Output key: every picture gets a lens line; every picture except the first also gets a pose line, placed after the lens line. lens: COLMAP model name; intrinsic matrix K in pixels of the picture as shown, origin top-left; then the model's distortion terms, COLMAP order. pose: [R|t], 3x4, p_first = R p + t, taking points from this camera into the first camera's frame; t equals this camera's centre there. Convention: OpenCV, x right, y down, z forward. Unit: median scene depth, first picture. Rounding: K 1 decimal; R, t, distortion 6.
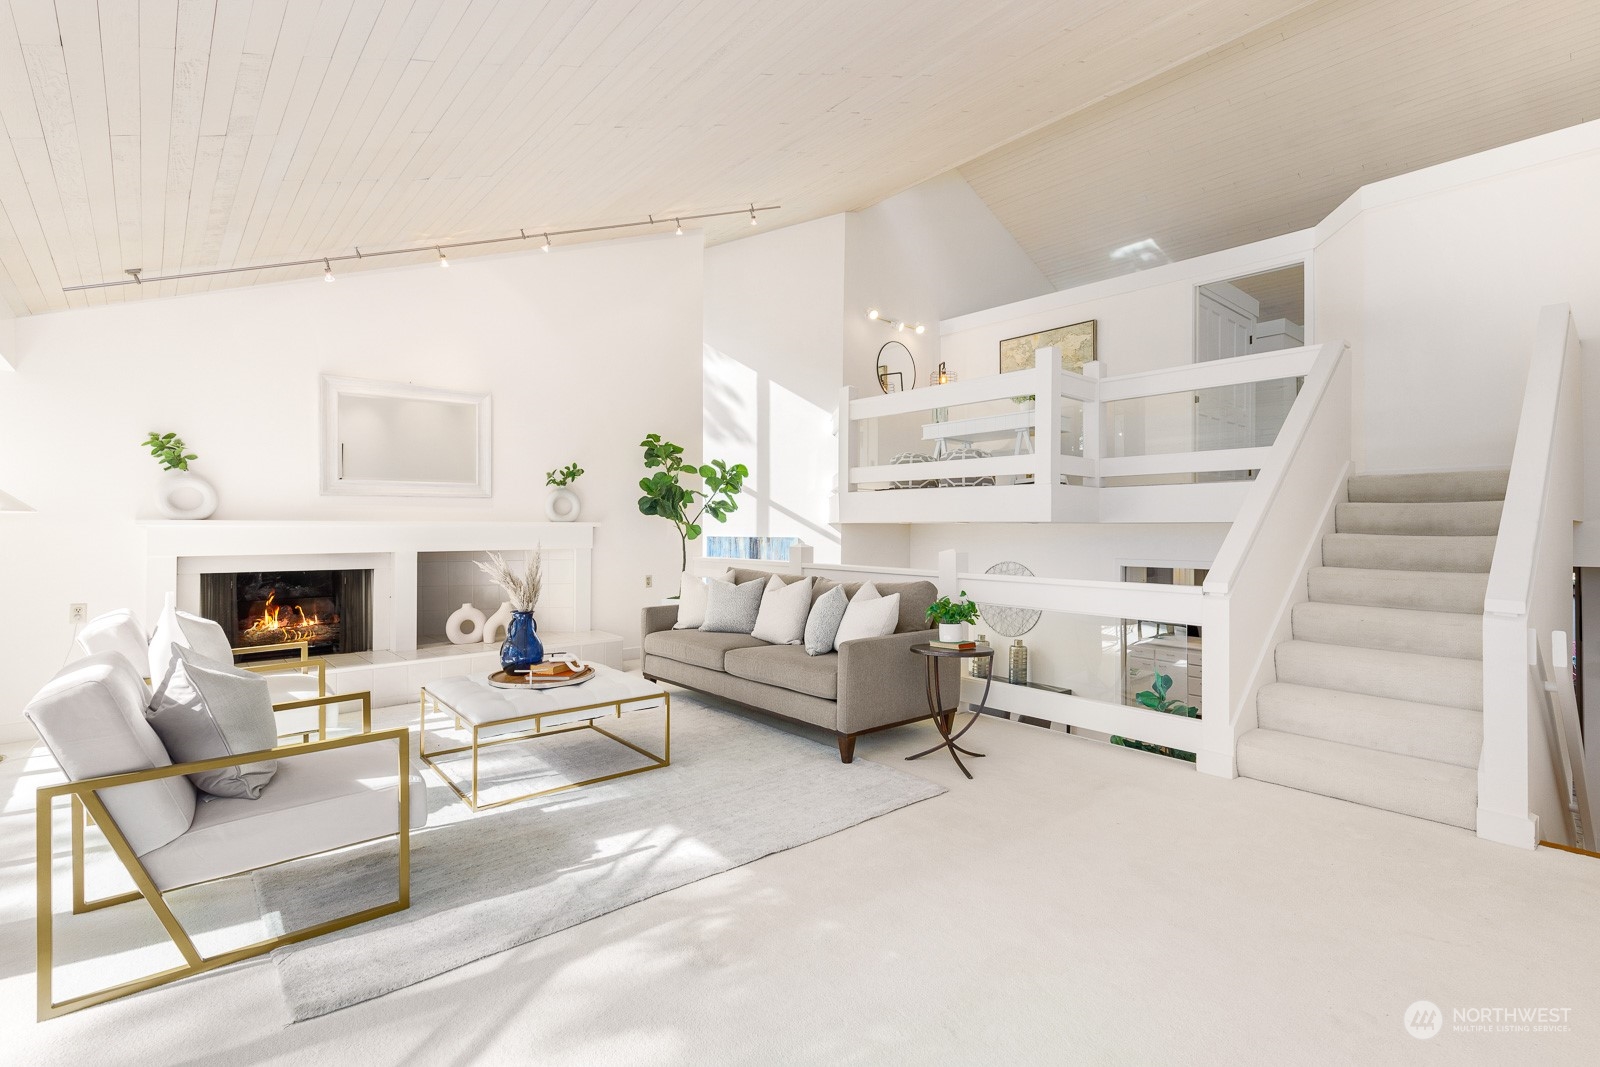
lens RADIAL K [[746.6, 0, 800.0], [0, 746.6, 533.5], [0, 0, 1]] dist [0.000640, -0.000241]
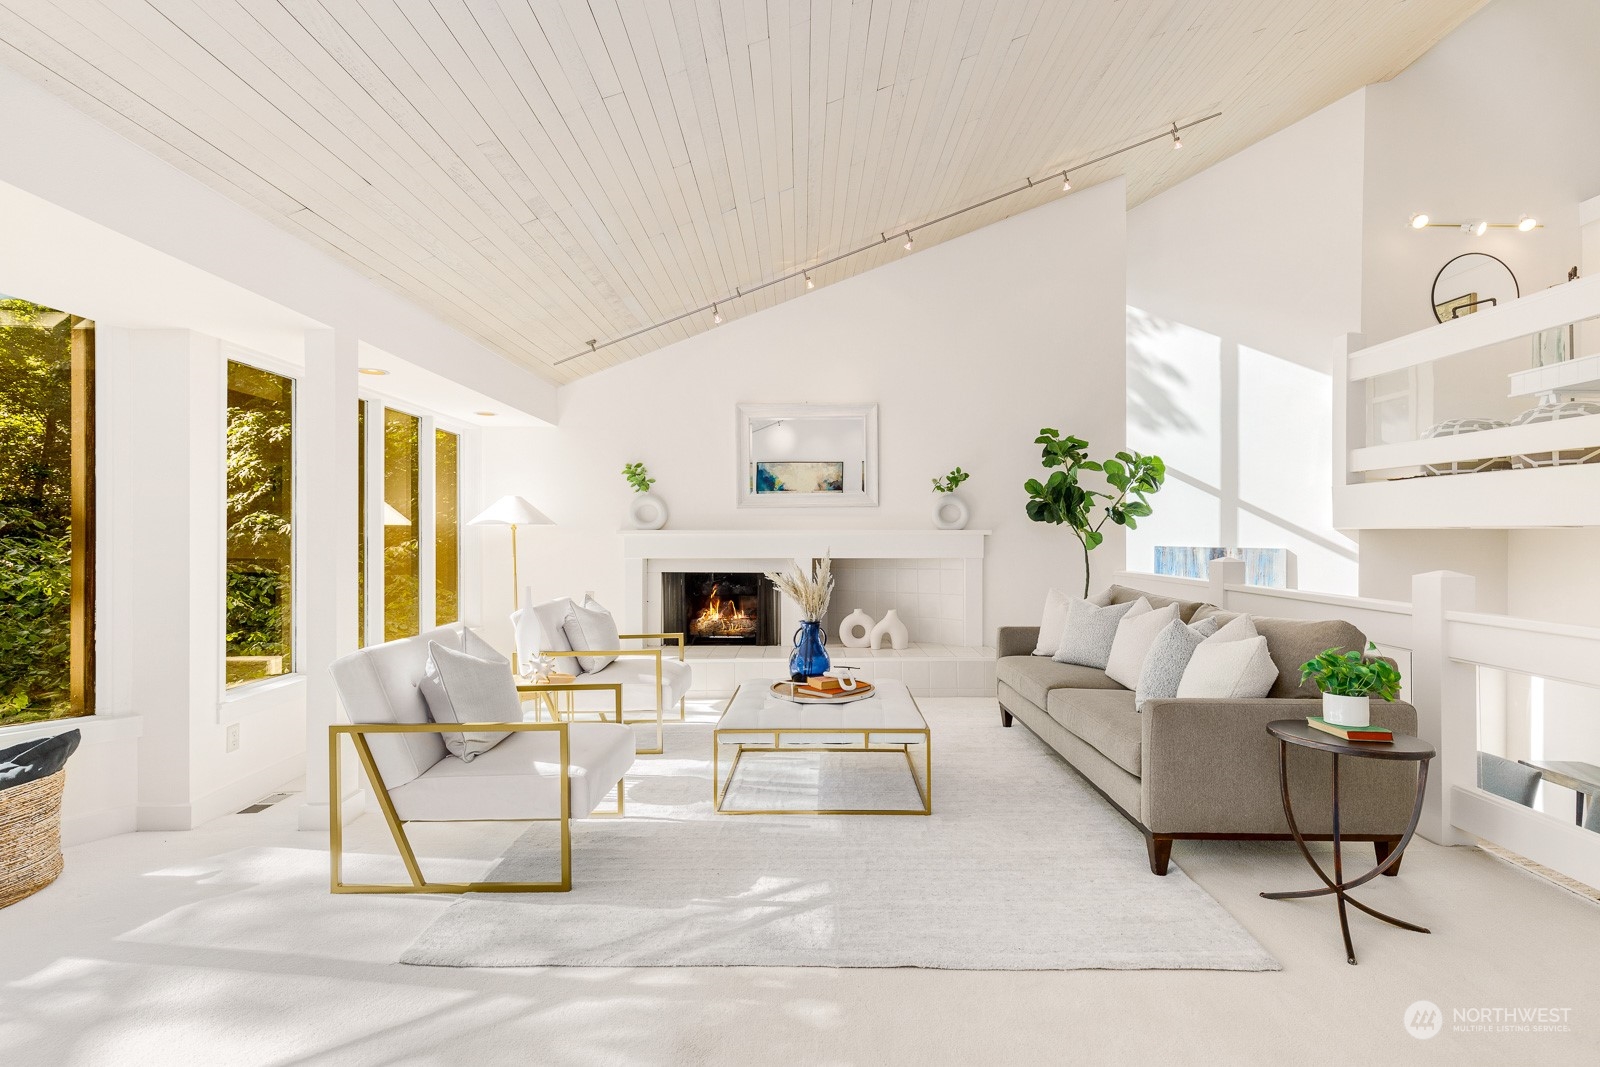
lens RADIAL K [[750.5, 0, 801.3], [0, 750.5, 538.1], [0, 0, 1]] dist [0.019392, -0.010747]
pose [[0.756045, 0.001092, -0.654519, 0.176490], [-0.003697, 0.999990, -0.002602, -0.001728], [0.654510, 0.004387, 0.756041, 0.161128]]
